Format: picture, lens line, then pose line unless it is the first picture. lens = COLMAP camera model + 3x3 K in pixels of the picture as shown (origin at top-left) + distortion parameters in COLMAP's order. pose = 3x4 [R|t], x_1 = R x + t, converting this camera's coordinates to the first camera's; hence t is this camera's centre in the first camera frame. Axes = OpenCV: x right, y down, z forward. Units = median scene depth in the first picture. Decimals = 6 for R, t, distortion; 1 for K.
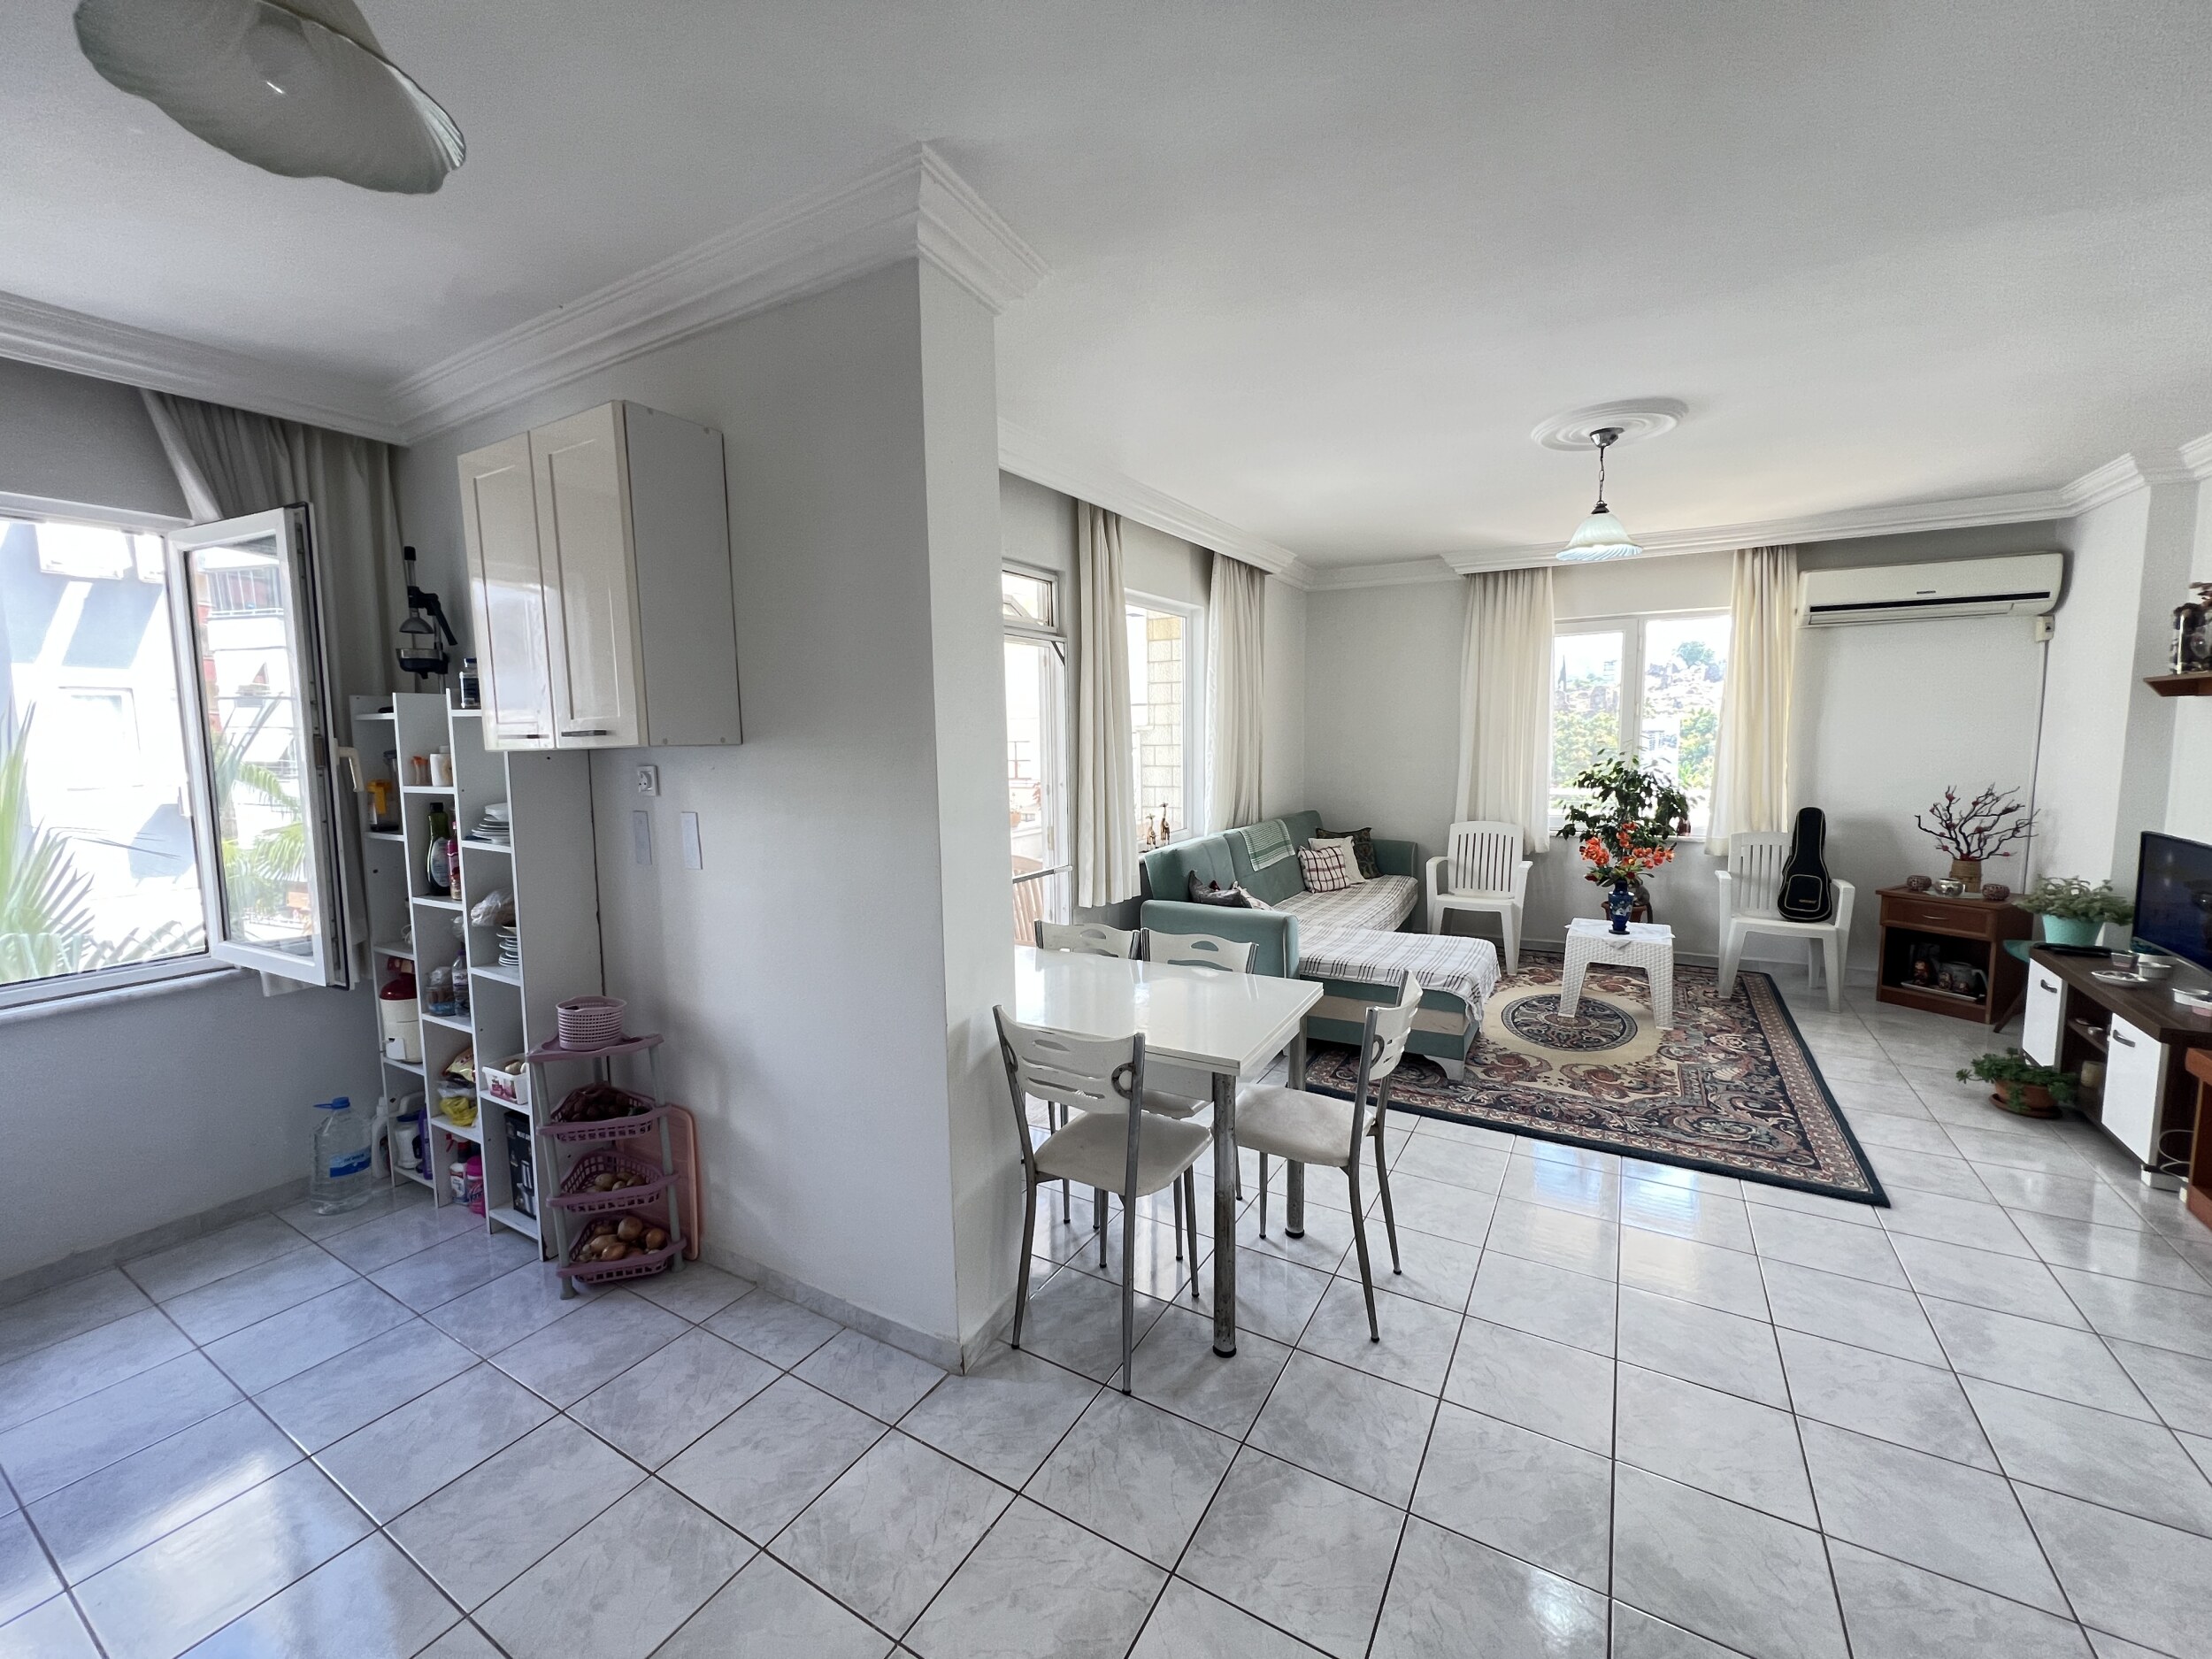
lens RADIAL K [[870.7, 0, 1094.9], [0, 870.7, 870.1], [0, 0, 1]] dist [-0.006430, 0.000147]
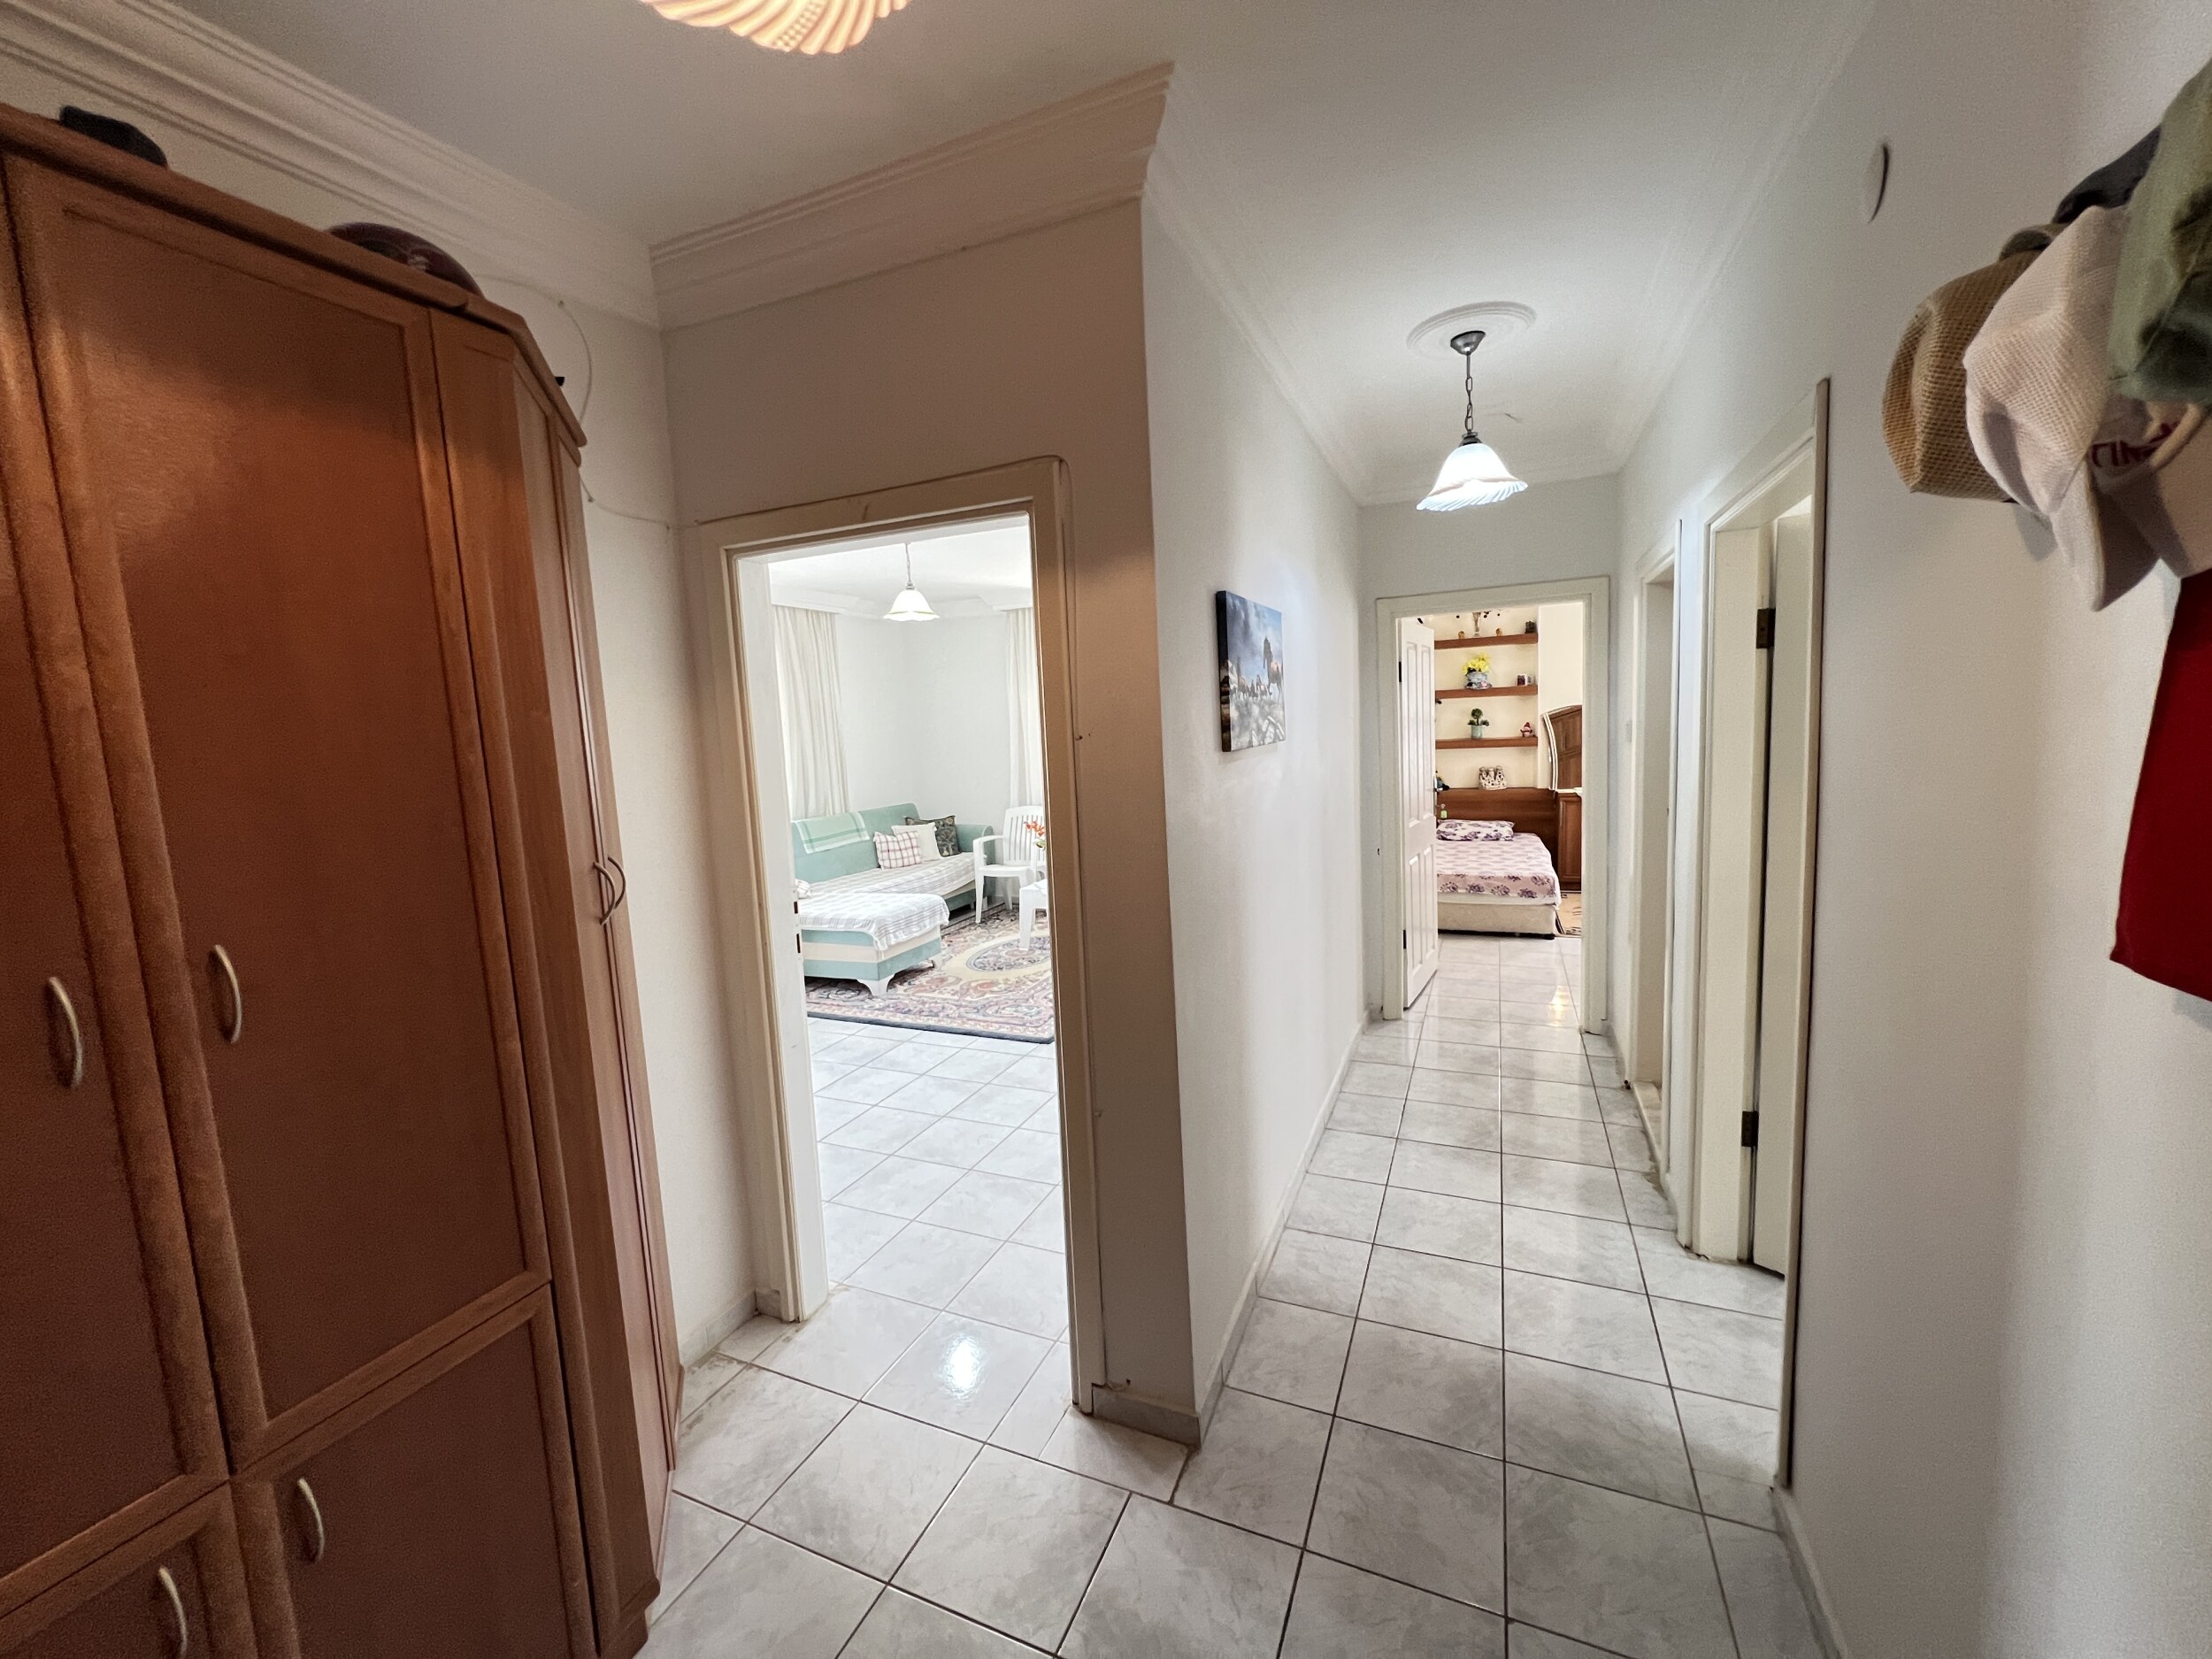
lens RADIAL K [[890.6, 0, 1099.4], [0, 890.6, 825.4], [0, 0, 1]] dist [-0.002678, -0.000041]
pose [[0.991666, -0.046324, 0.120223, 0.521009], [0.052534, 0.997416, -0.049002, 0.053989], [-0.117642, 0.054909, 0.991537, -0.368972]]
